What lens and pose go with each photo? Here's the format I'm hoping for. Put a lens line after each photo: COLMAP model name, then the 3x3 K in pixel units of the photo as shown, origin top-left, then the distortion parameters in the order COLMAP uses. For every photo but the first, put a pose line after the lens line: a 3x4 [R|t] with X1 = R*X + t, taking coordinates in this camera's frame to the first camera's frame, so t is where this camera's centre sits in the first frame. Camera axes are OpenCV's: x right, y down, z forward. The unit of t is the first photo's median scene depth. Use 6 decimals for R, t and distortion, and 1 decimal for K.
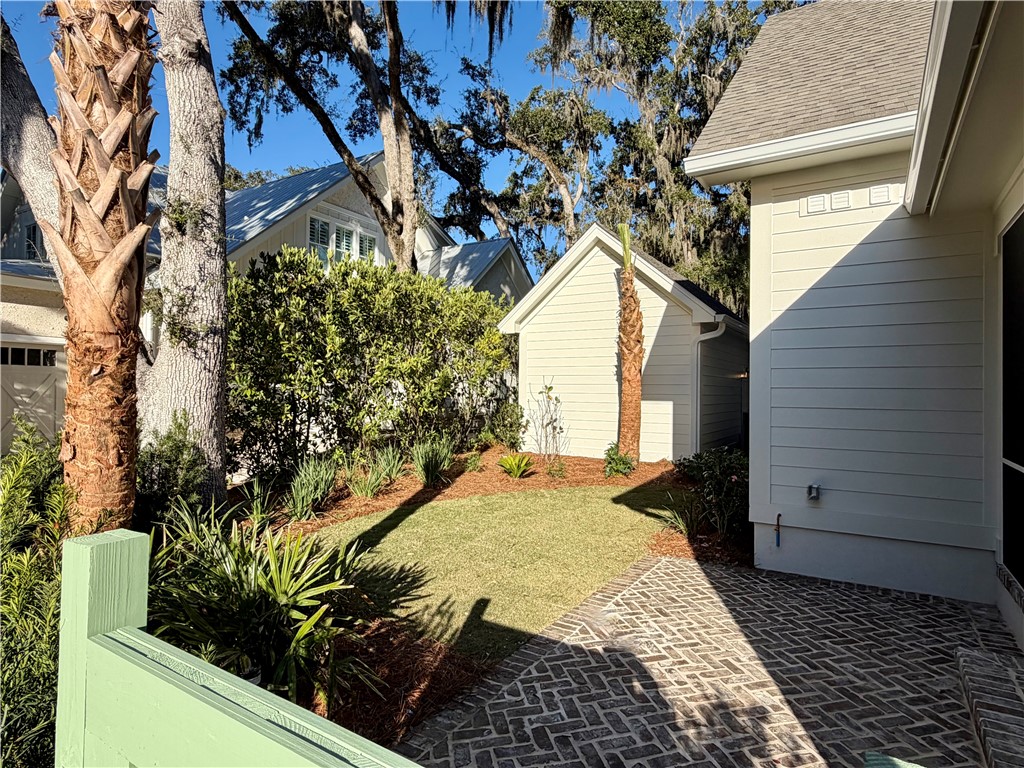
lens RADIAL K [[576.2, 0, 513.2], [0, 576.2, 385.0], [0, 0, 1]] dist [0.003633, -0.004027]
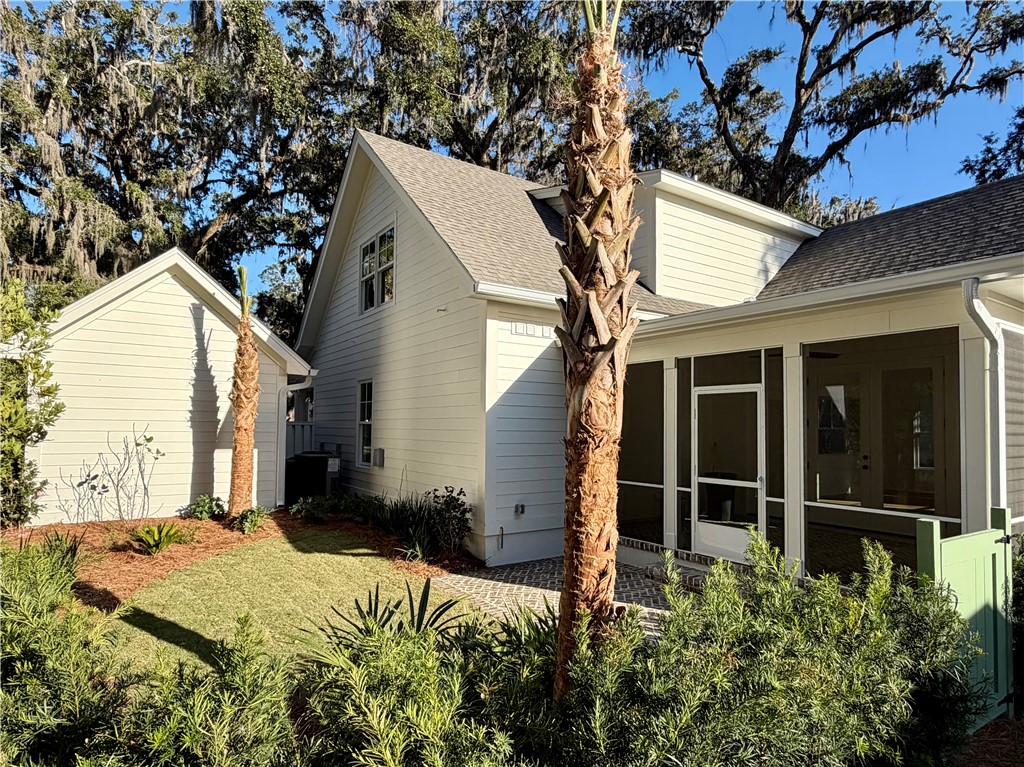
lens RADIAL K [[576.2, 0, 517.3], [0, 576.2, 385.7], [0, 0, 1]] dist [0.003633, -0.004027]
pose [[0.375879, 0.058047, 0.924849, -0.515558], [-0.019350, 0.998310, -0.054793, -0.036063], [-0.926467, 0.002700, 0.376367, 0.205685]]
